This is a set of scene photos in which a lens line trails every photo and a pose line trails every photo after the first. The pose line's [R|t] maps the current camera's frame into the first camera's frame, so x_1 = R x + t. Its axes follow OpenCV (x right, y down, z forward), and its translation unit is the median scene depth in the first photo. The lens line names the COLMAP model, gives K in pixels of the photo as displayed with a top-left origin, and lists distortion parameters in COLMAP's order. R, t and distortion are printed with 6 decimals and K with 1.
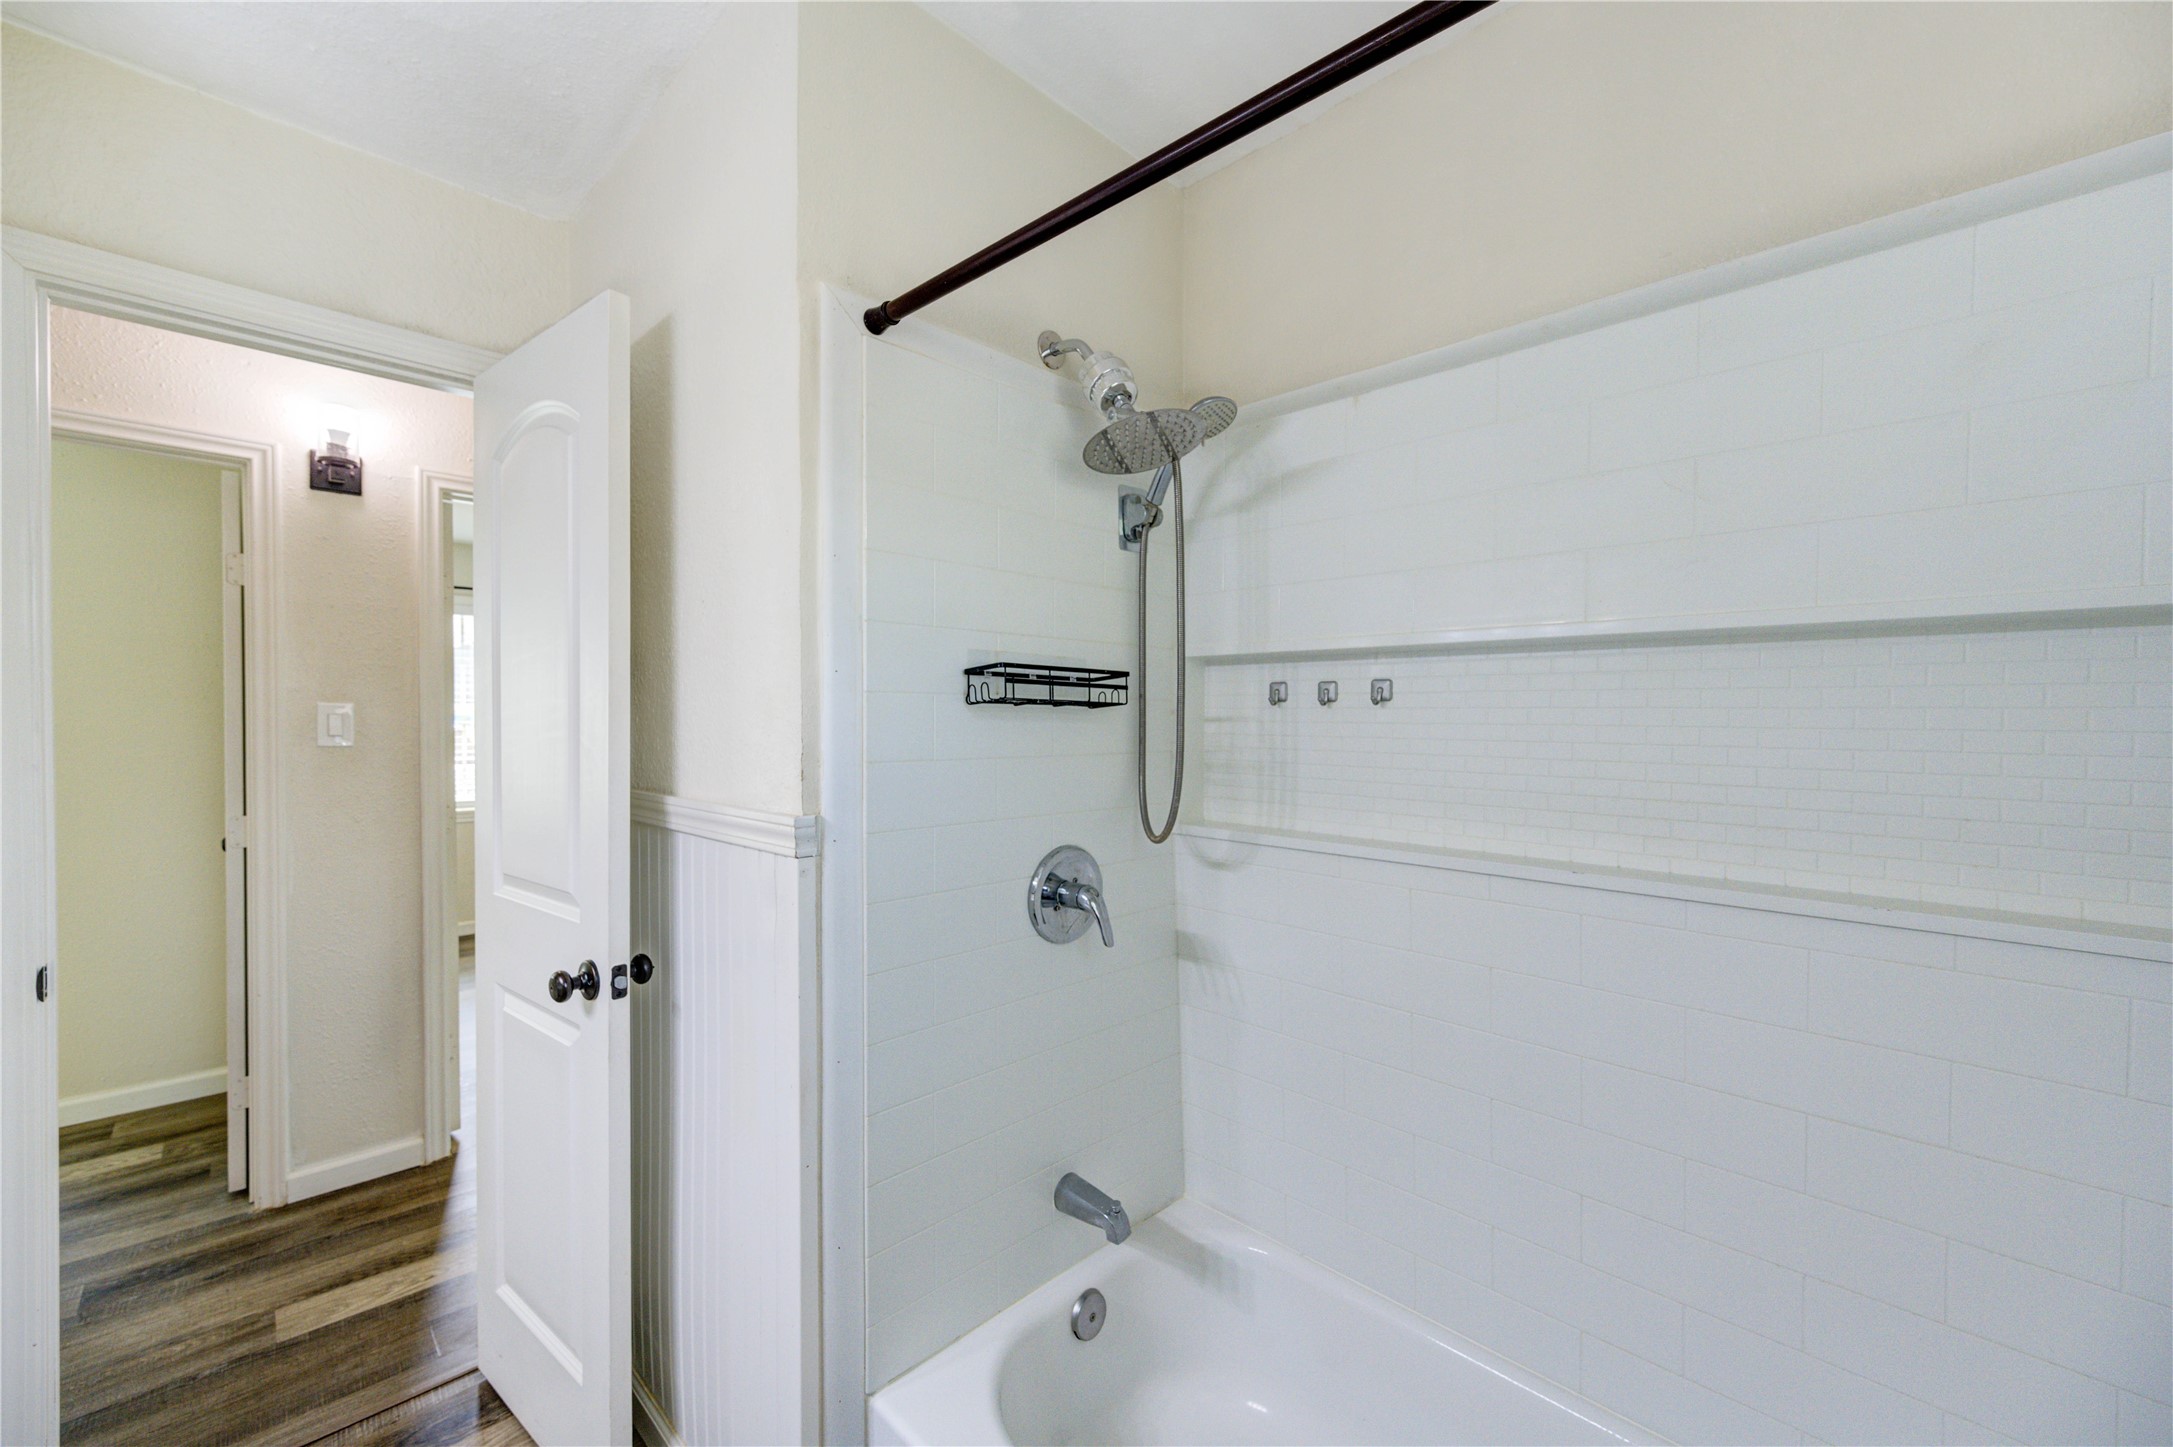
lens RADIAL K [[855.3, 0, 1086.2], [0, 855.3, 732.3], [0, 0, 1]] dist [0.001081, -0.000181]
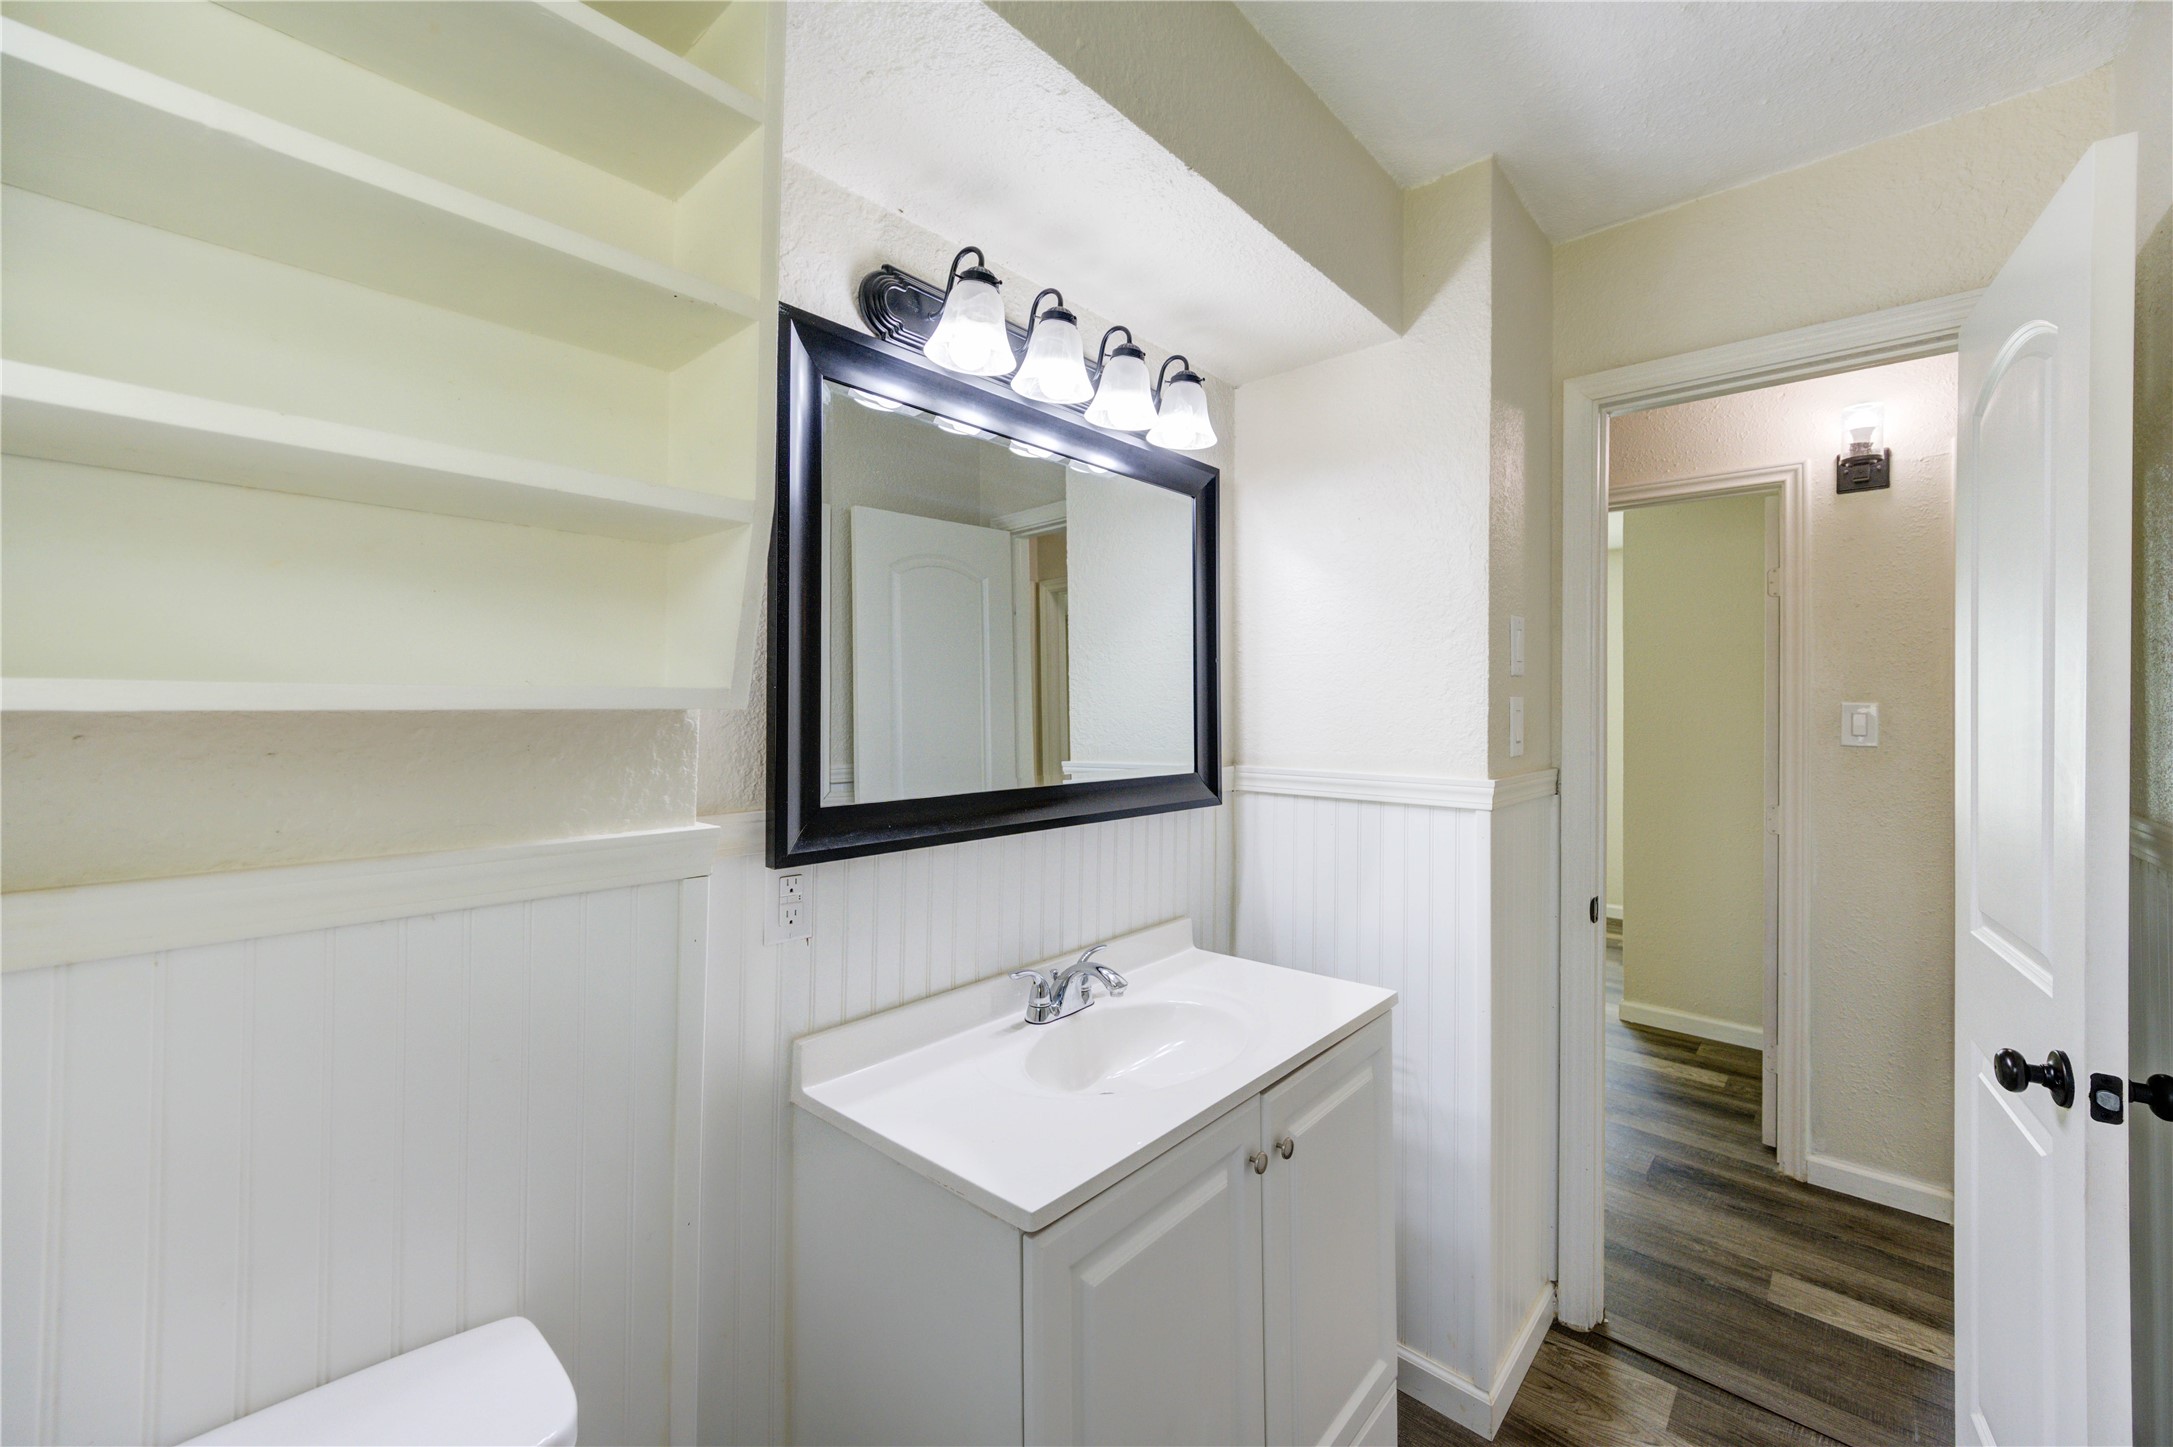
lens RADIAL K [[861.5, 0, 1100.5], [0, 861.5, 698.8], [0, 0, 1]] dist [0.001431, 0.000256]
pose [[0.053172, -0.010079, -0.998534, 0.079002], [-0.021050, 0.999716, -0.011212, -0.009072], [0.998363, 0.021615, 0.052945, 0.072418]]
